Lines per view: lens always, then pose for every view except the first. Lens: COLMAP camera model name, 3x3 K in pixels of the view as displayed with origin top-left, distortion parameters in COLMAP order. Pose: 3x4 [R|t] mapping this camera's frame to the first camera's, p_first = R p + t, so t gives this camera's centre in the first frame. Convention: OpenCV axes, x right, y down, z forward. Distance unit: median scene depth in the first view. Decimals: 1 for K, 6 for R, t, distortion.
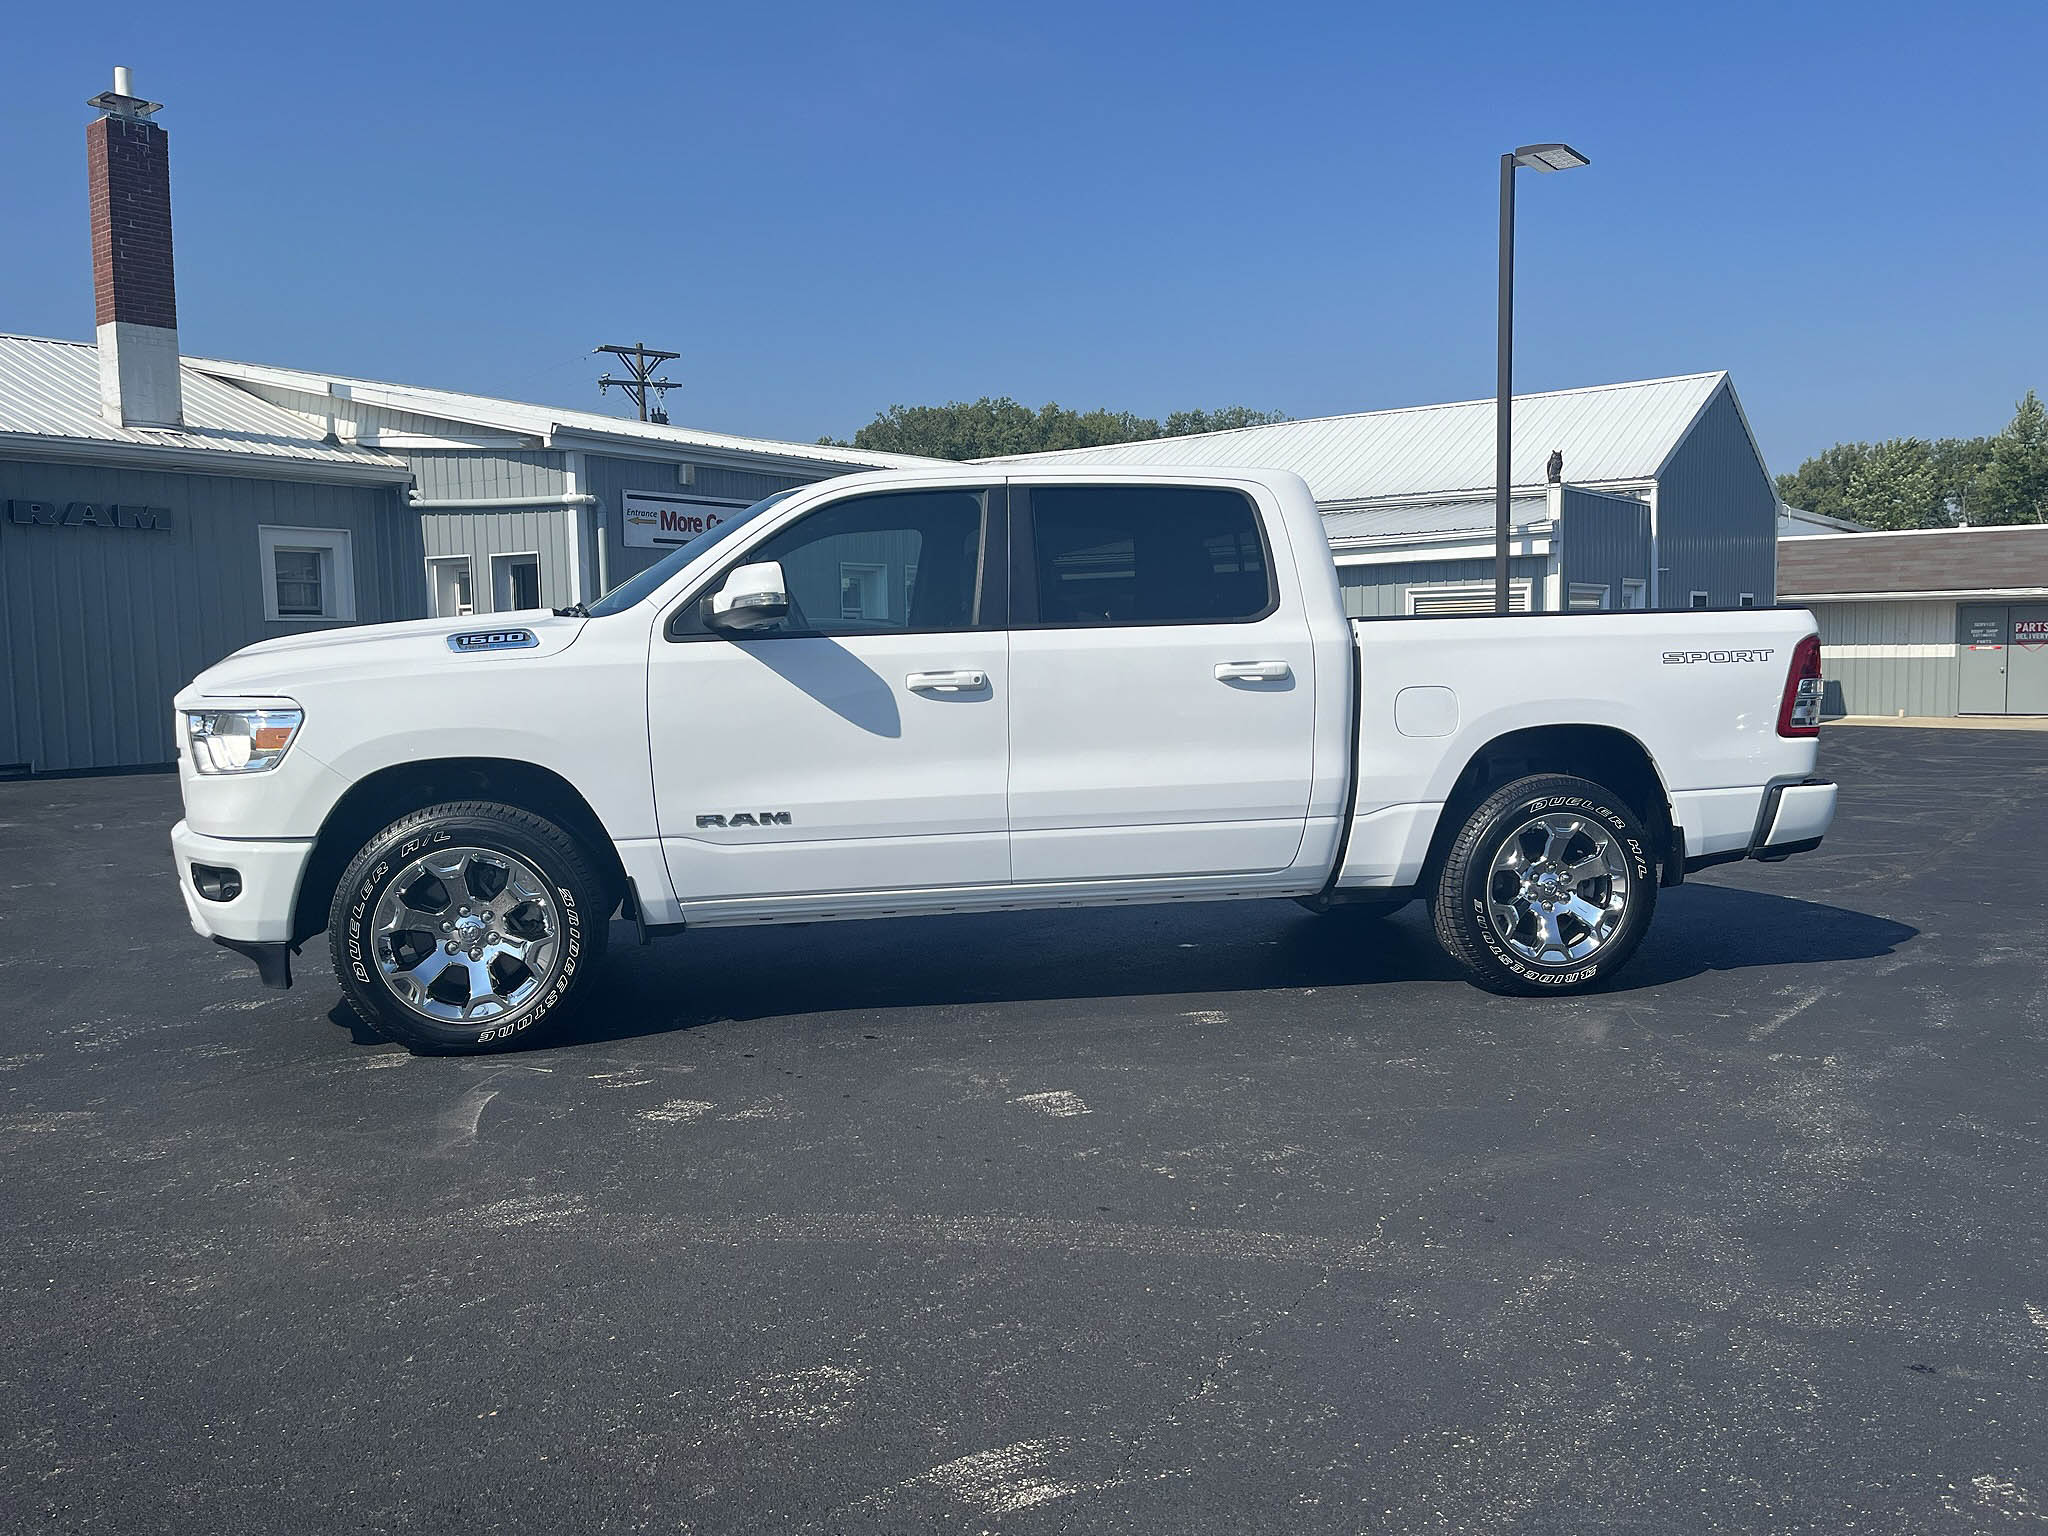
lens RADIAL K [[1583.0, 0, 1017.8], [0, 1583.0, 765.9], [0, 0, 1]] dist [0.002116, -0.002640]
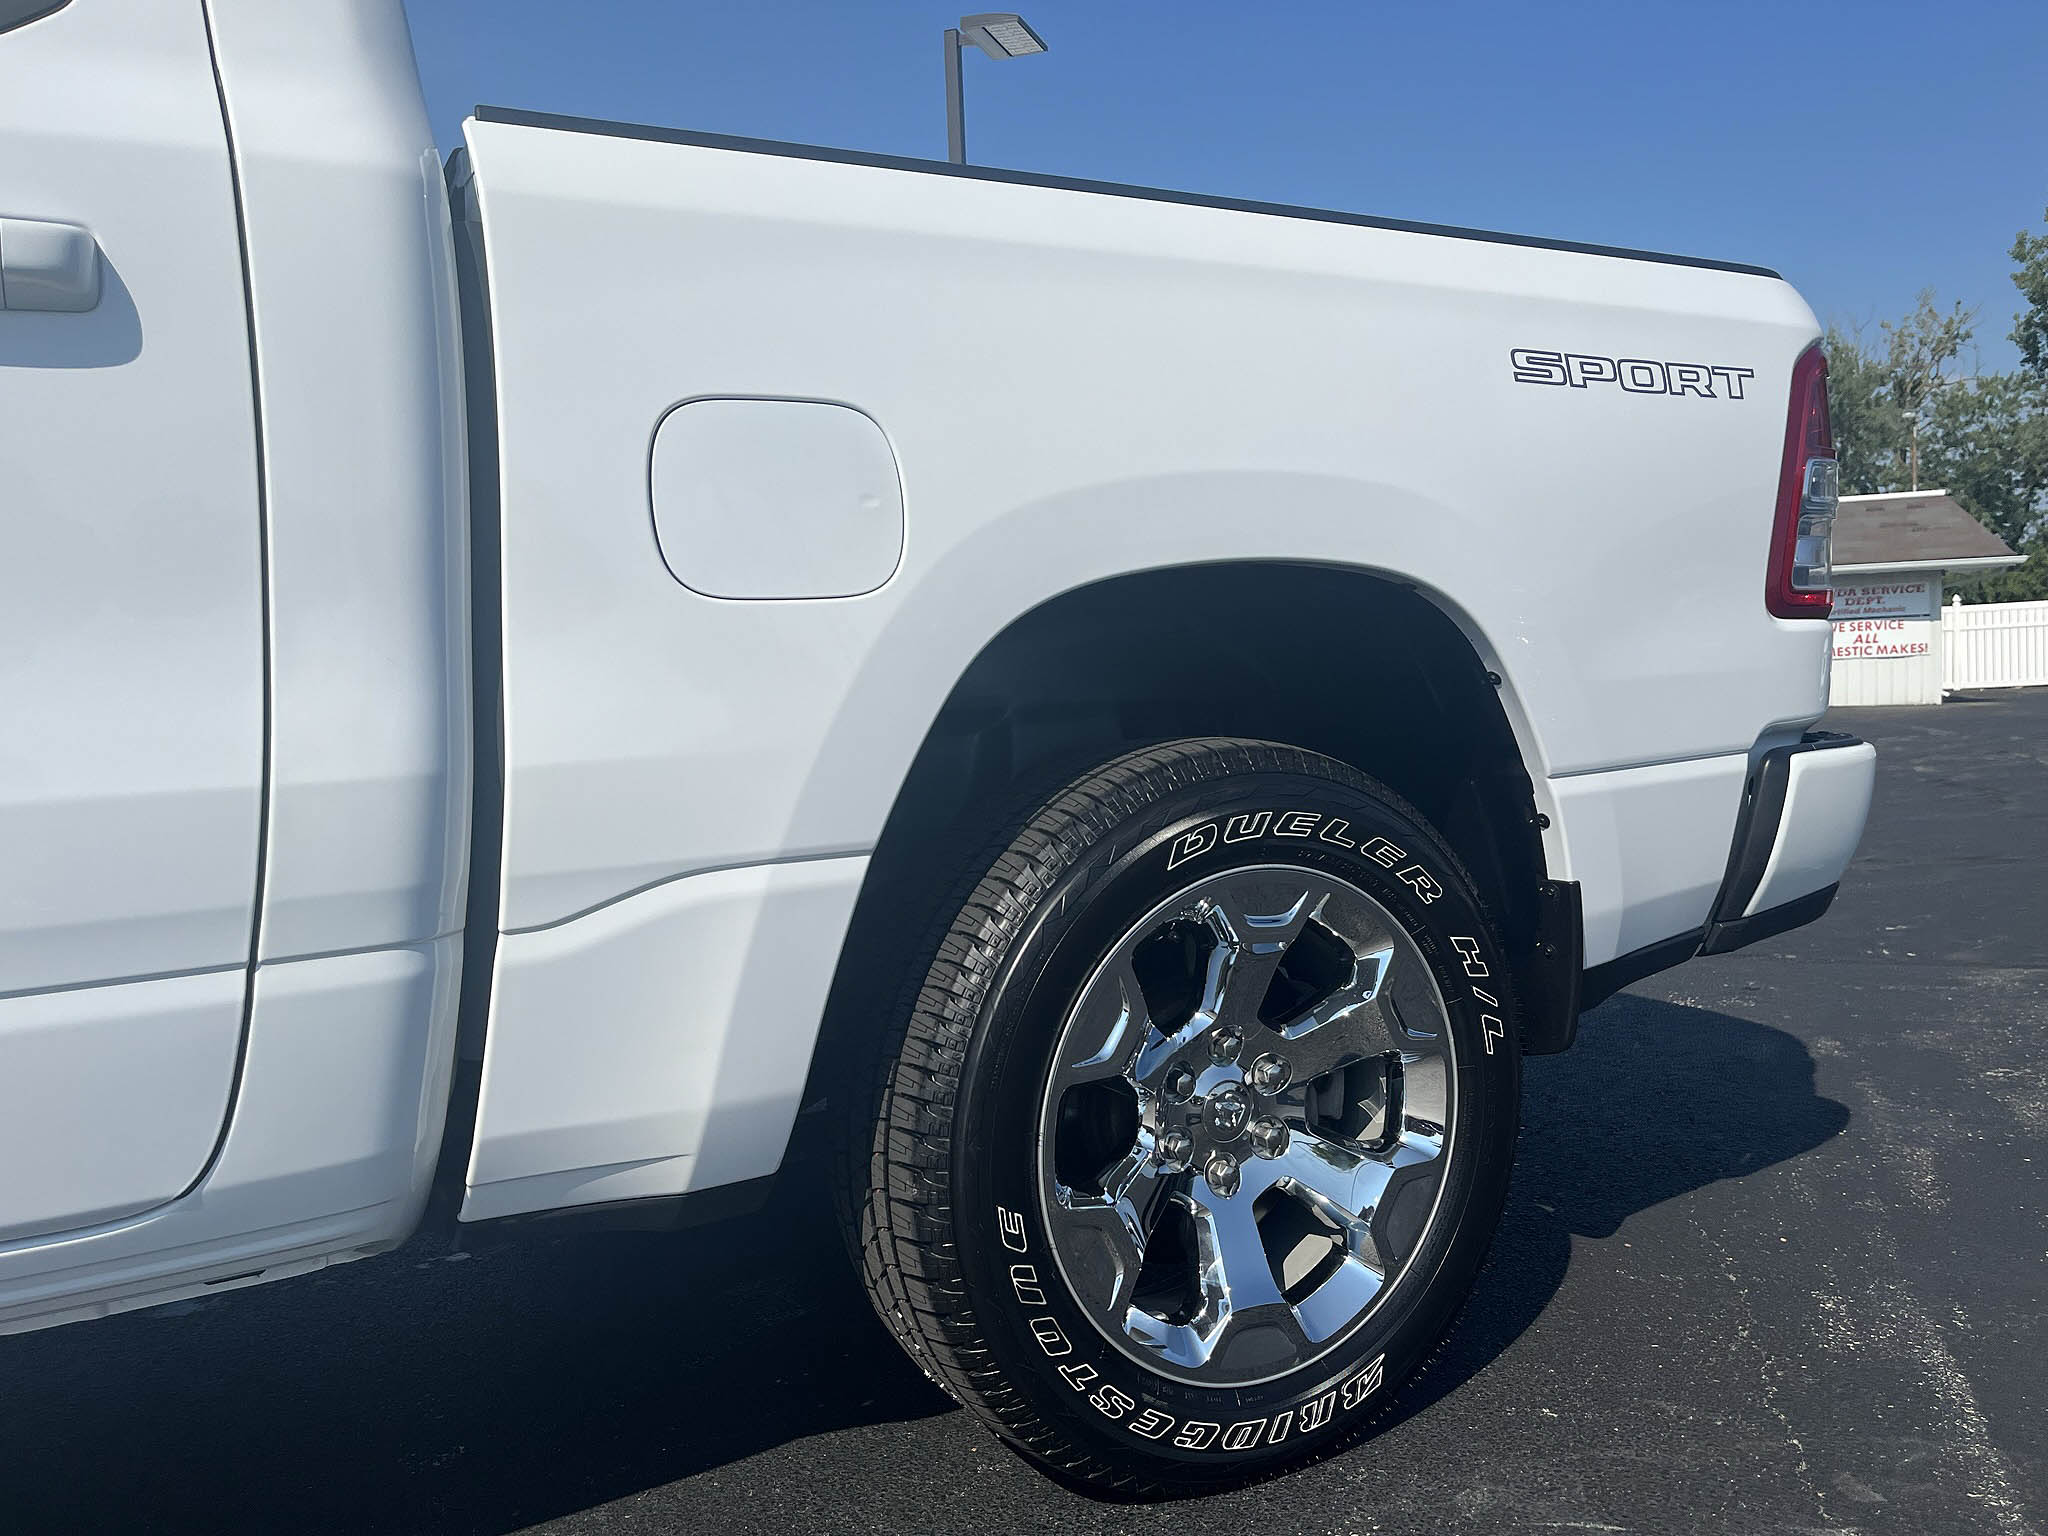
lens RADIAL K [[1604.5, 0, 1021.2], [0, 1604.5, 787.8], [0, 0, 1]] dist [0.044953, -0.059278]
pose [[0.945800, -0.046528, 0.321399, 0.204112], [0.049104, 0.998794, 0.000090, 0.013064], [-0.321016, 0.015697, 0.946944, 0.725745]]
